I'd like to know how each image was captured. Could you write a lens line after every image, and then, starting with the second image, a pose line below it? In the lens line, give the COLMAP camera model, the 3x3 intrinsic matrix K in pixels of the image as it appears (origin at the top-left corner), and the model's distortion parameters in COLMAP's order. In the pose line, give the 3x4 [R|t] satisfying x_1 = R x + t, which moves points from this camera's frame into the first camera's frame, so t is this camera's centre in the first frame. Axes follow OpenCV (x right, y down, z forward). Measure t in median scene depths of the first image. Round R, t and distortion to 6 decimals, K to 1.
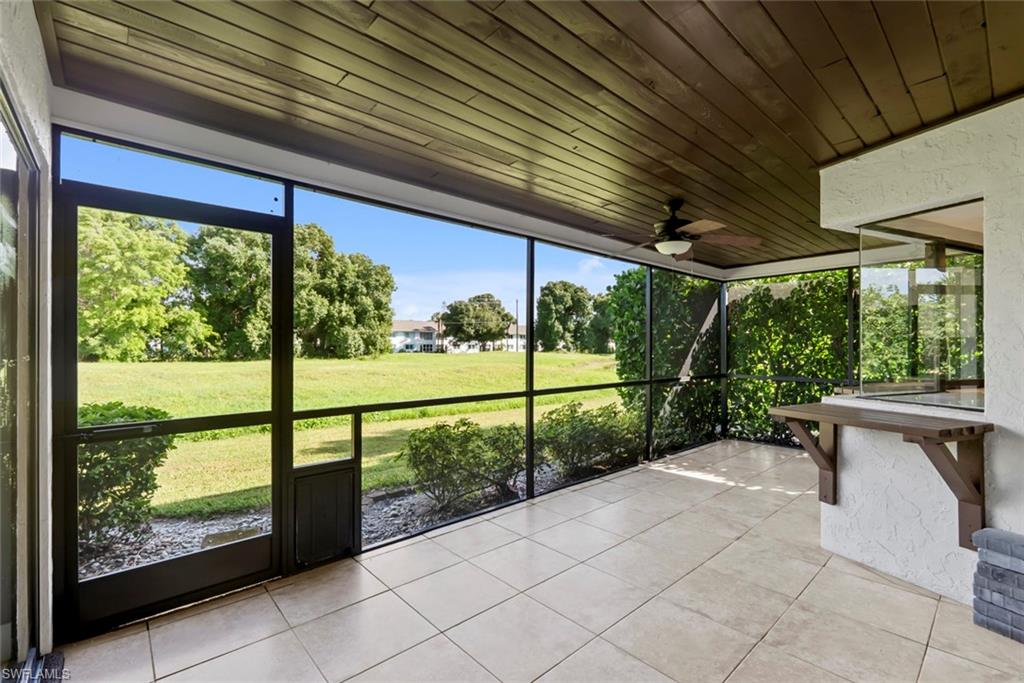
lens RADIAL K [[464.4, 0, 511.7], [0, 464.4, 344.3], [0, 0, 1]] dist [0.001214, 0.000458]
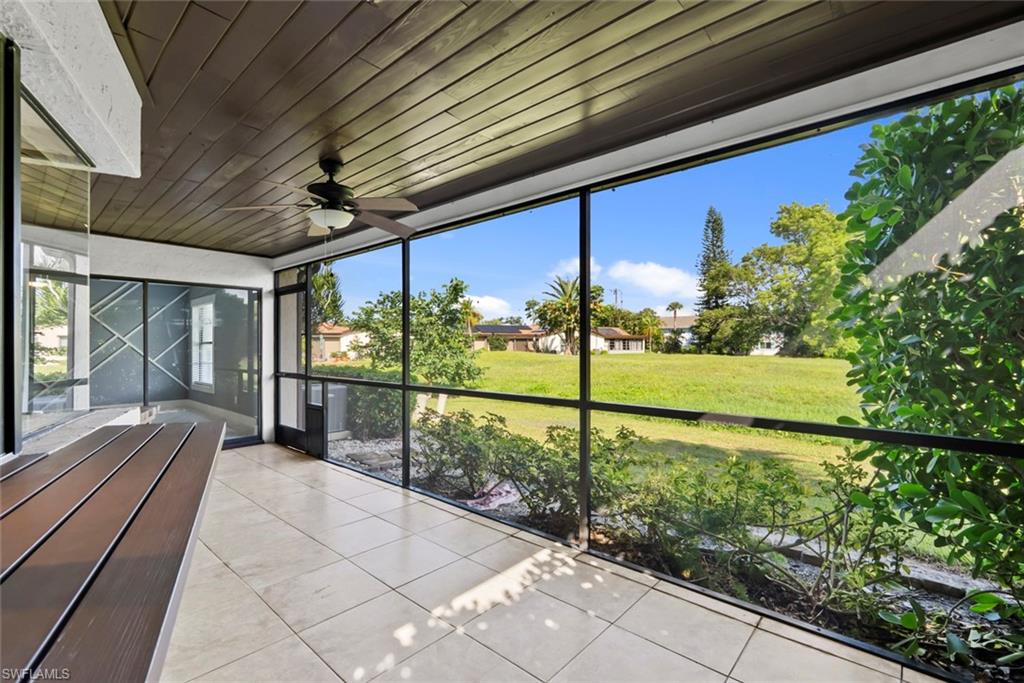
lens RADIAL K [[464.4, 0, 511.7], [0, 464.4, 344.3], [0, 0, 1]] dist [0.001214, 0.000458]
pose [[0.118782, 0.003089, -0.992916, 0.773118], [-0.002117, 0.999994, 0.002857, 0.007998], [0.992918, 0.001762, 0.118788, 0.802615]]
